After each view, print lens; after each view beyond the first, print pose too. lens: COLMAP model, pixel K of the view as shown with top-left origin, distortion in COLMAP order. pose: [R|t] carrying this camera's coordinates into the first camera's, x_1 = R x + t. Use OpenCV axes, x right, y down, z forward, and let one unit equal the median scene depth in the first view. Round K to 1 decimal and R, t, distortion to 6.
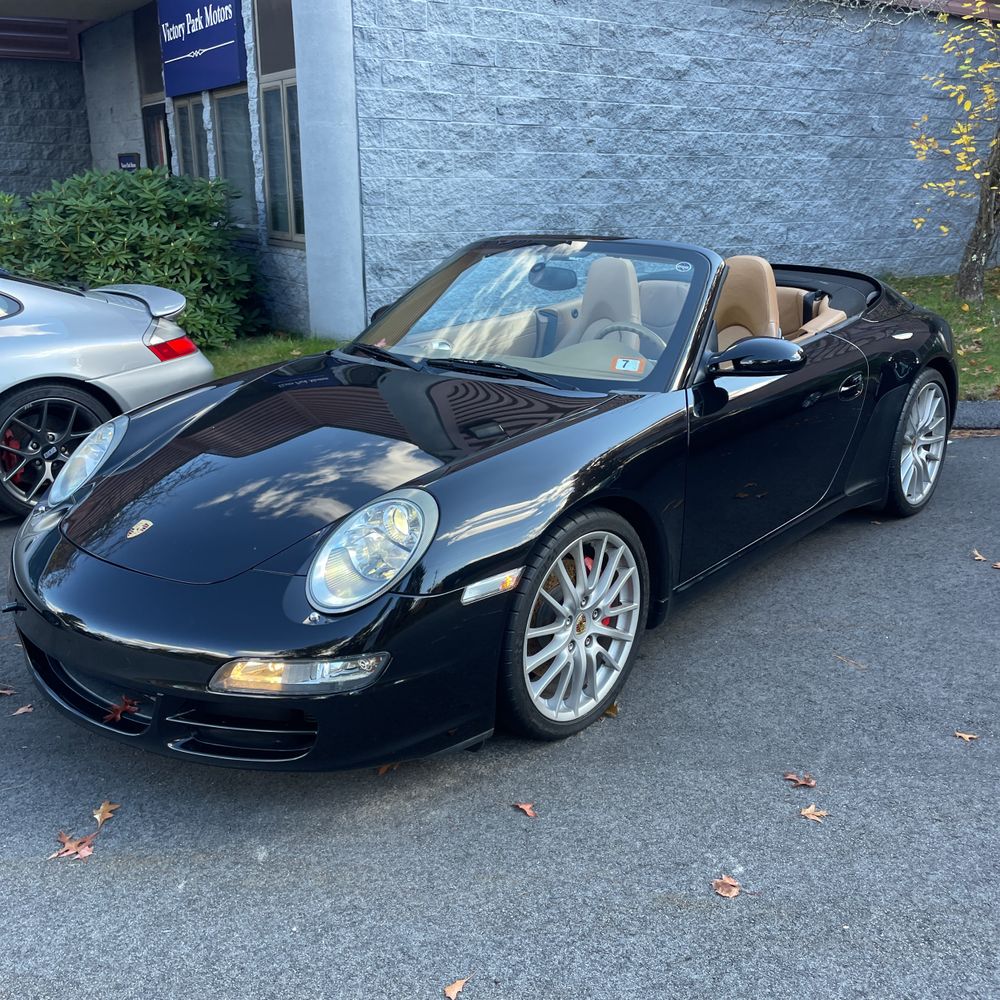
lens RADIAL K [[1014.1, 0, 493.7], [0, 1014.1, 497.9], [0, 0, 1]] dist [0.011249, 0.000000]
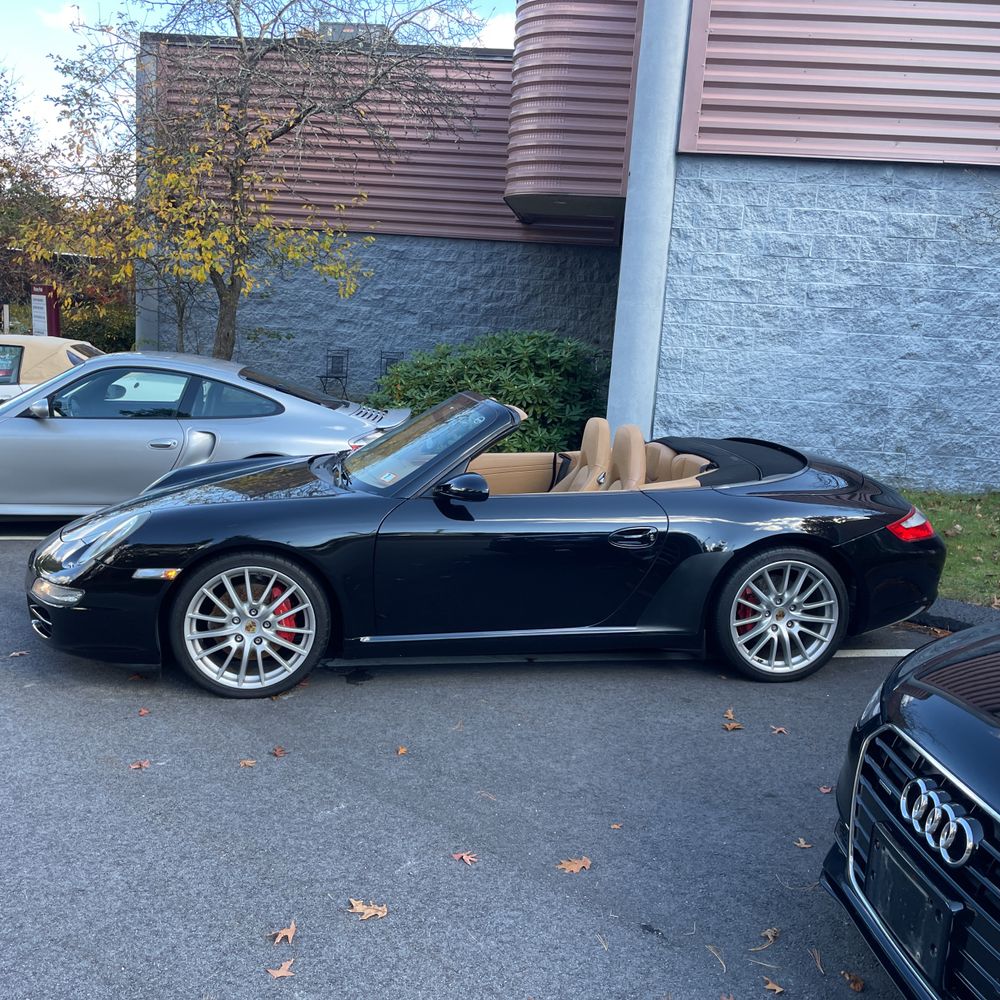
lens RADIAL K [[1014.1, 0, 536.3], [0, 1014.1, 503.2], [0, 0, 1]] dist [0.011249, 0.000000]
pose [[0.797520, 0.146999, -0.585109, 0.453195], [-0.229399, 0.970901, -0.068755, -0.017488], [0.557976, 0.189057, 0.808035, -0.016608]]
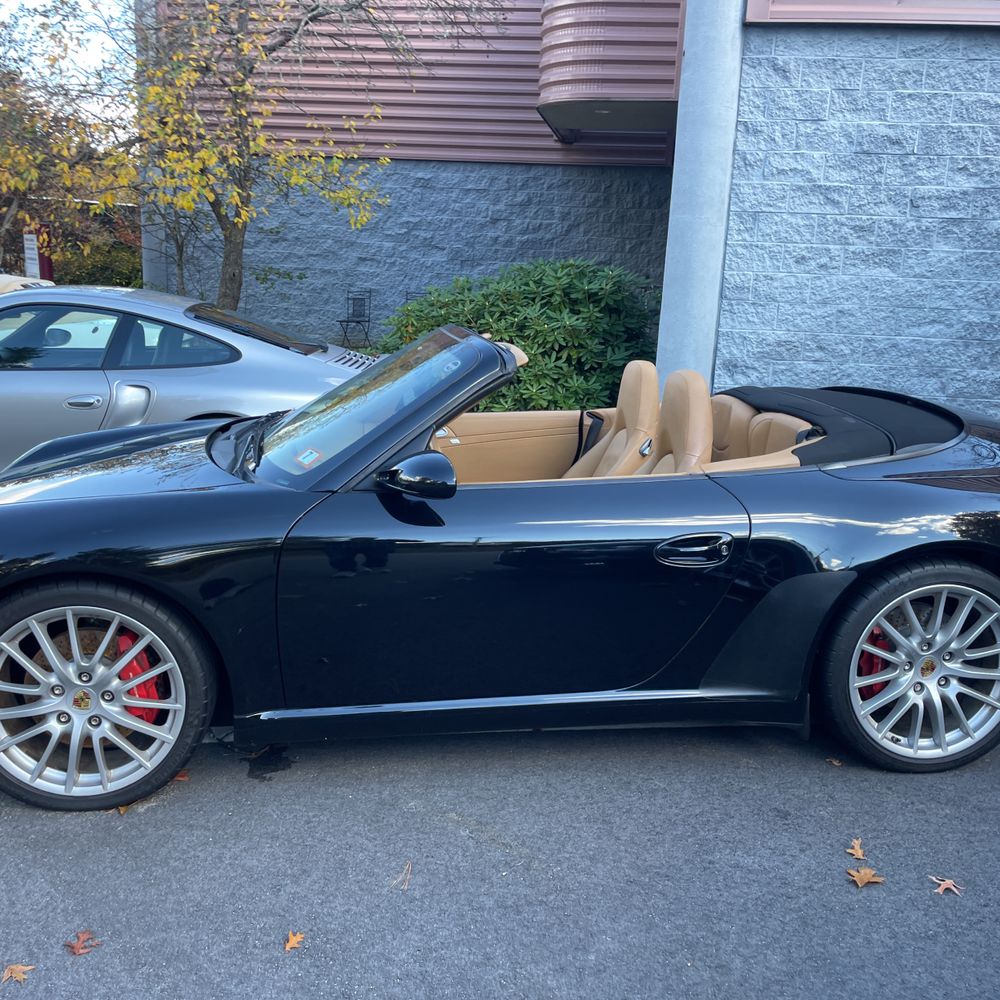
lens RADIAL K [[1014.1, 0, 533.7], [0, 1014.1, 480.5], [0, 0, 1]] dist [0.011249, 0.000000]
pose [[0.765181, 0.159539, -0.623735, 0.342179], [-0.225189, 0.973937, -0.027143, -0.051817], [0.603148, 0.161228, 0.781165, 0.160174]]
